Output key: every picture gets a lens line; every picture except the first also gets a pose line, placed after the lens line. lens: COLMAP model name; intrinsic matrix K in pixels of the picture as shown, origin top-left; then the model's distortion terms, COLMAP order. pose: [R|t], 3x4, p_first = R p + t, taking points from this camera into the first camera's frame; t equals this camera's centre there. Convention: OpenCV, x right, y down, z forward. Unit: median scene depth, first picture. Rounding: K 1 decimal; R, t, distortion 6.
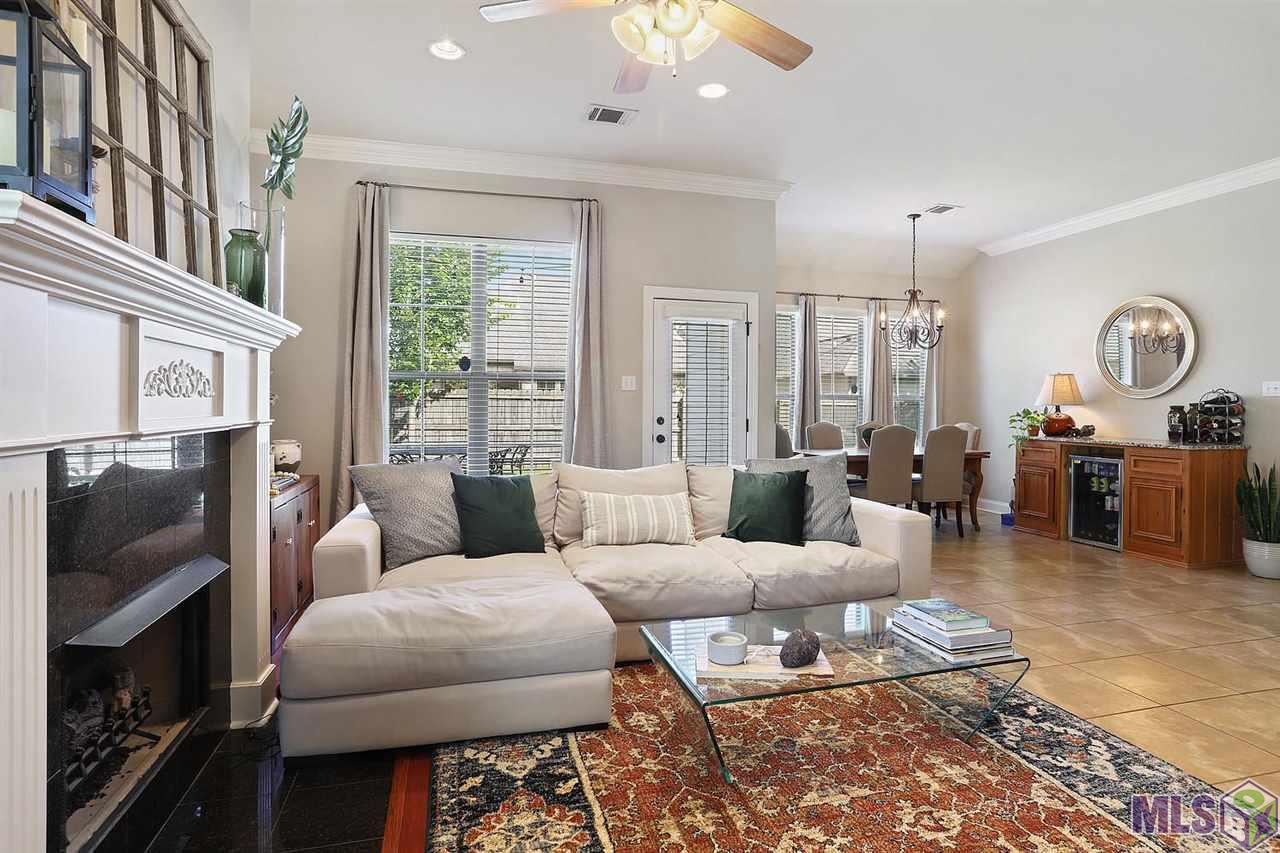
lens RADIAL K [[665.2, 0, 657.7], [0, 665.2, 413.3], [0, 0, 1]] dist [-0.003234, 0.007082]
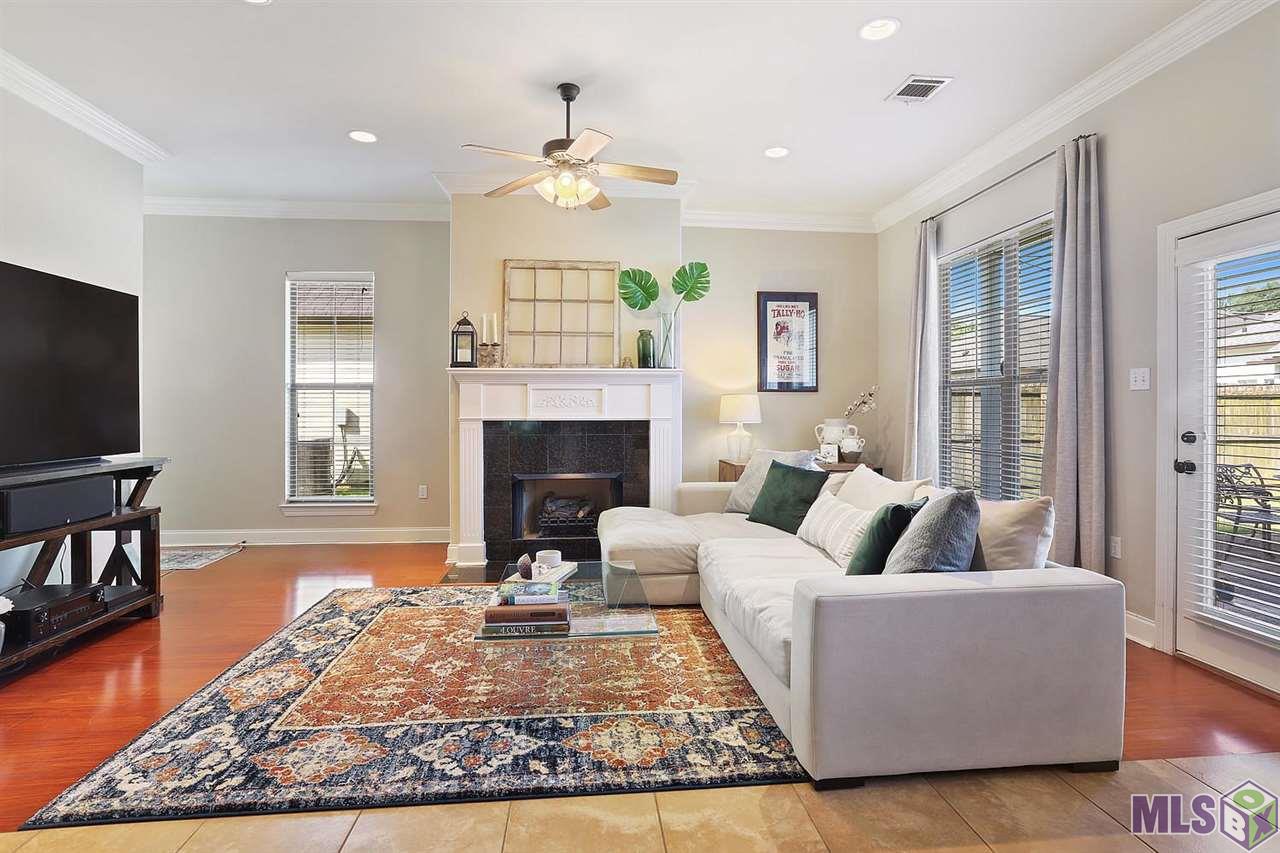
lens RADIAL K [[635.9, 0, 654.5], [0, 635.9, 407.5], [0, 0, 1]] dist [-0.044229, 0.019140]
pose [[-0.181065, -0.005169, -0.983458, 1.480367], [-0.011628, 0.999928, -0.003115, -0.018416], [0.983402, 0.010872, -0.181112, 1.428201]]
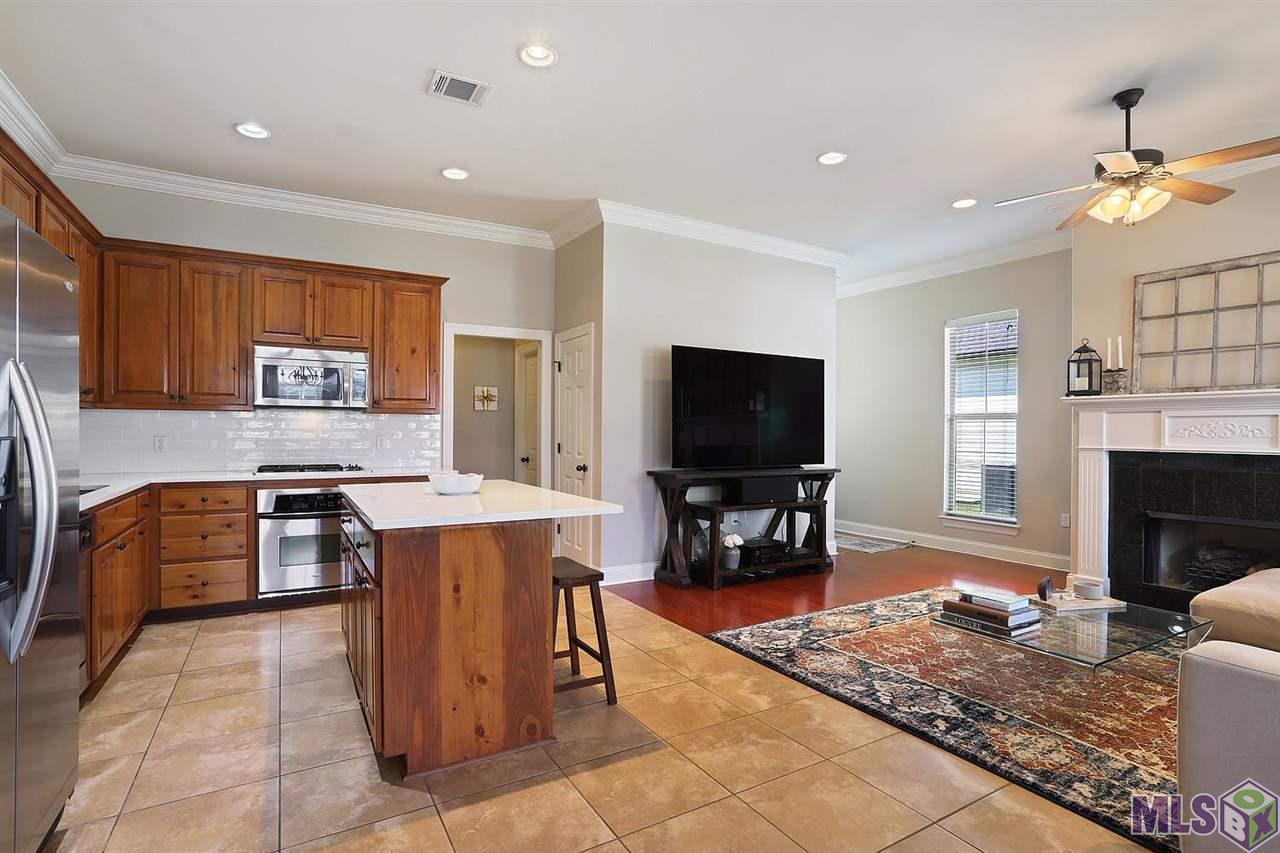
lens RADIAL K [[635.9, 0, 632.2], [0, 635.9, 431.1], [0, 0, 1]] dist [-0.044229, 0.019140]
pose [[-0.973308, -0.014868, -0.229023, 1.422910], [-0.017559, 0.999799, 0.009715, -0.029422], [0.228832, 0.013477, -0.973373, 2.060188]]
